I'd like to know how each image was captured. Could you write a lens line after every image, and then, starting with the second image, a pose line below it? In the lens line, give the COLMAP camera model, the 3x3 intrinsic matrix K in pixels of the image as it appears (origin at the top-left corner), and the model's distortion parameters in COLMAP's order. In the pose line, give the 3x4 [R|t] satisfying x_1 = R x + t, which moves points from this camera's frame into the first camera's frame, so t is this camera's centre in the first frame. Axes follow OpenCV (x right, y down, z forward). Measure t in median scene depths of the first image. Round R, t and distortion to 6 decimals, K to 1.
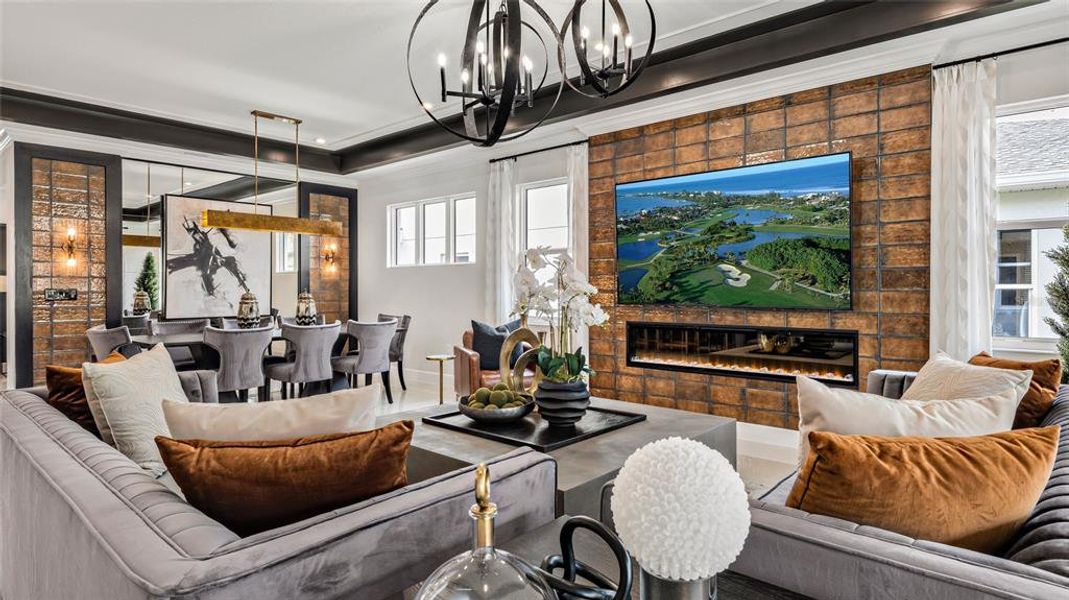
lens RADIAL K [[579.5, 0, 530.8], [0, 579.5, 291.7], [0, 0, 1]] dist [0.002976, -0.001321]
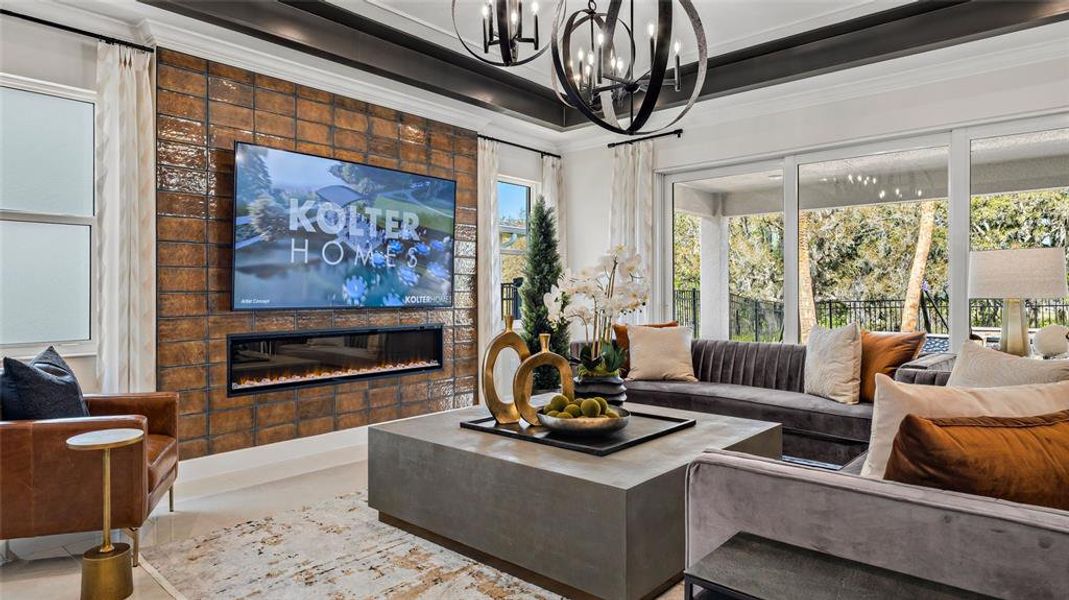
lens RADIAL K [[615.0, 0, 530.8], [0, 615.0, 275.0], [0, 0, 1]] dist [0.003514, -0.000086]
pose [[0.003552, 0.033586, 0.999430, -0.654766], [0.011305, 0.999371, -0.033624, 0.009759], [-0.999930, 0.011418, 0.003170, 0.697025]]
